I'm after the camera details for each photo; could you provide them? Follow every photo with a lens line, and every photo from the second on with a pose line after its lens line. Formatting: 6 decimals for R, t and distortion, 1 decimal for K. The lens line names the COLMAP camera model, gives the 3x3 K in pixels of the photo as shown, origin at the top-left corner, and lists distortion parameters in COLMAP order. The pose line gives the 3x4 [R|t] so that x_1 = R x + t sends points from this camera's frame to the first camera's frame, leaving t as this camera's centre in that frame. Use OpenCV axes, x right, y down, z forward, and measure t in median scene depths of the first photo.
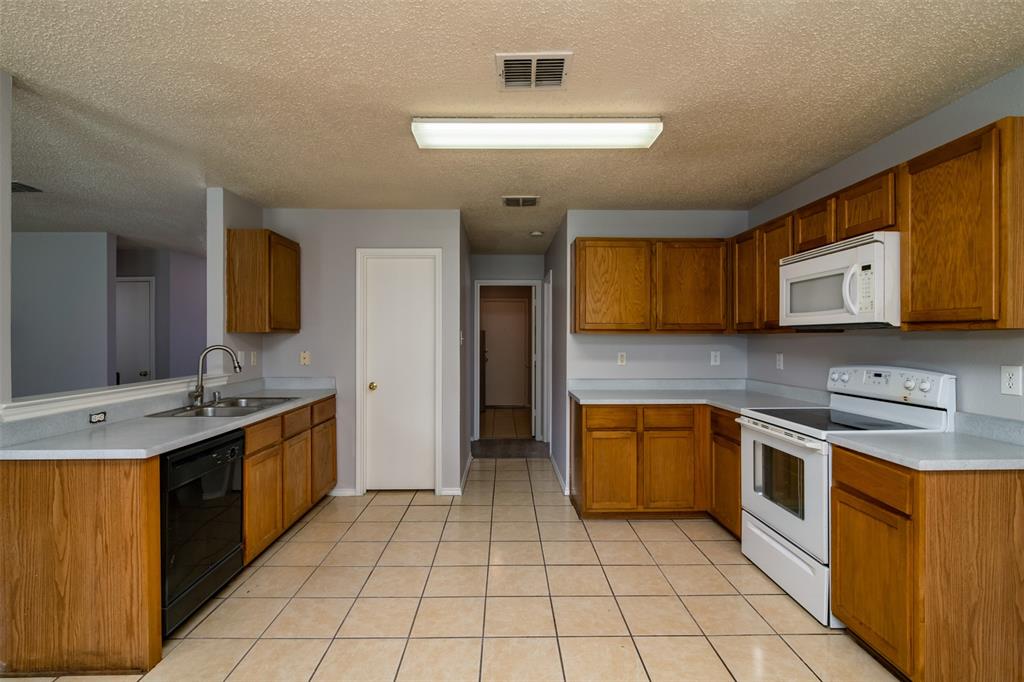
lens RADIAL K [[469.9, 0, 520.3], [0, 469.9, 340.7], [0, 0, 1]] dist [-0.003158, 0.001167]
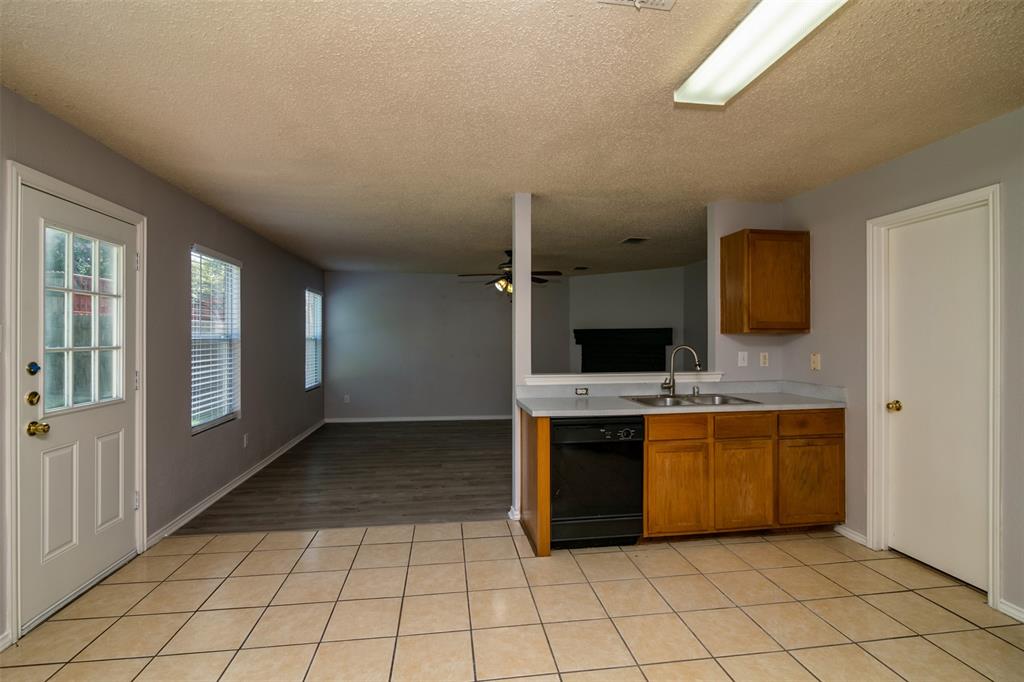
lens RADIAL K [[469.9, 0, 506.2], [0, 469.9, 340.9], [0, 0, 1]] dist [-0.003158, 0.001167]
pose [[0.118475, 0.000986, -0.992957, 0.467825], [-0.002776, 0.999996, 0.000662, -0.000604], [0.992953, 0.002678, 0.118477, 0.463085]]
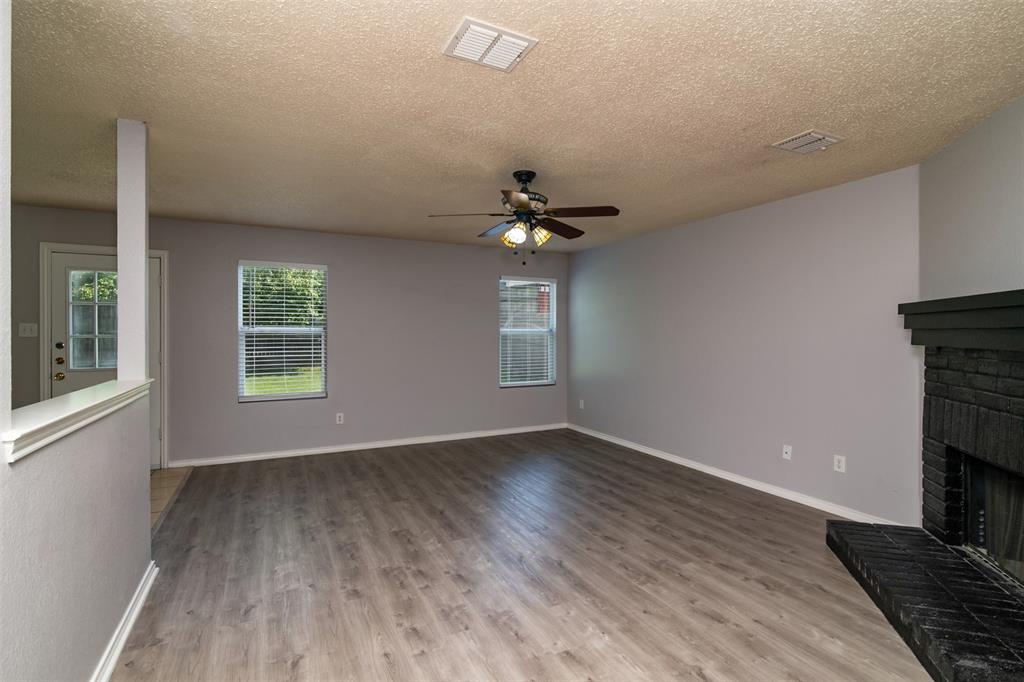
lens RADIAL K [[469.9, 0, 504.4], [0, 469.9, 339.4], [0, 0, 1]] dist [-0.003158, 0.001167]
pose [[-0.901879, 0.000770, -0.431988, -0.992261], [-0.005557, 0.999895, 0.013385, -0.000075], [0.431953, 0.014473, -0.901780, 1.716010]]
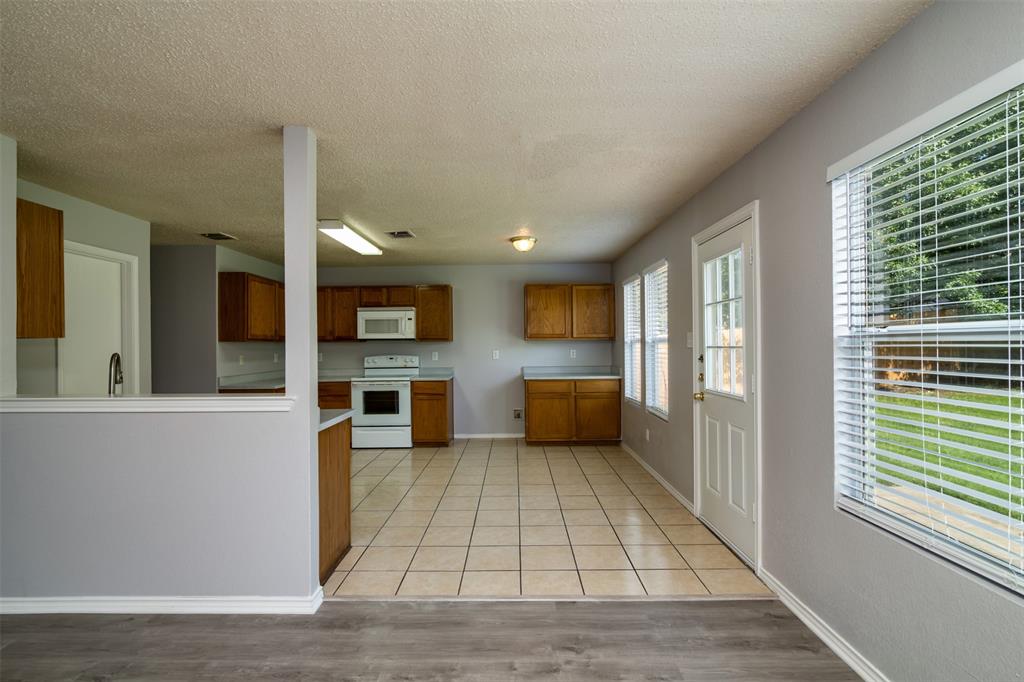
lens RADIAL K [[469.9, 0, 512.1], [0, 469.9, 340.8], [0, 0, 1]] dist [-0.003158, 0.001167]
pose [[0.015937, 0.005725, 0.999857, -1.580038], [0.014709, 0.999874, -0.005959, 0.001303], [-0.999765, 0.014802, 0.015851, 0.257373]]
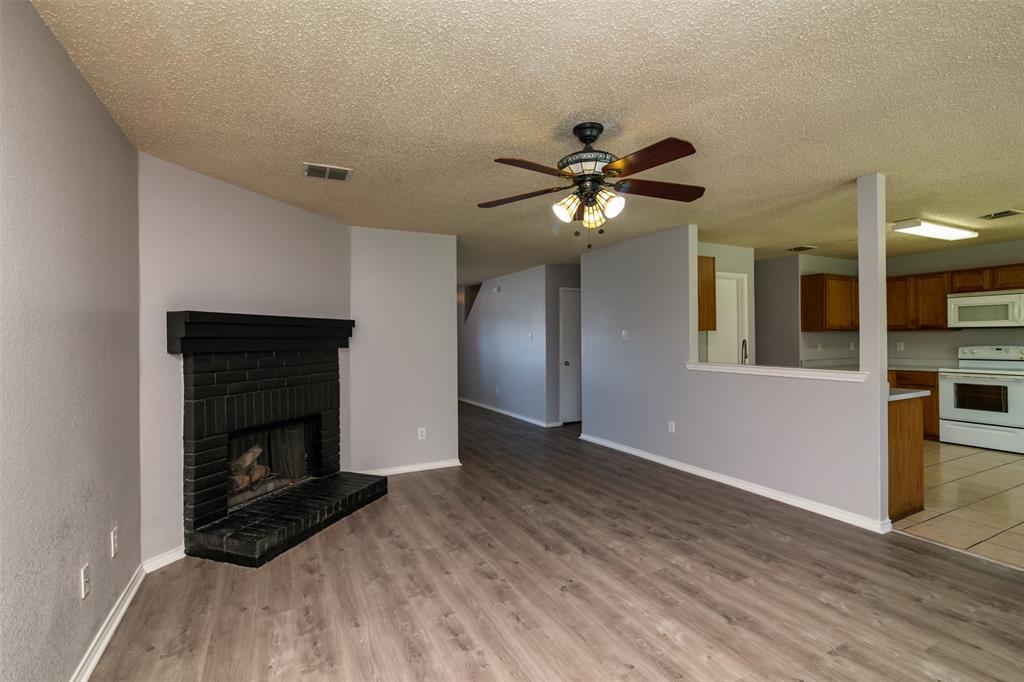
lens RADIAL K [[469.9, 0, 509.0], [0, 469.9, 337.4], [0, 0, 1]] dist [-0.003158, 0.001167]
pose [[0.897316, -0.007812, 0.441319, -2.031266], [0.011315, 0.999922, -0.005306, 0.001418], [-0.441243, 0.009755, 0.897335, 0.019199]]
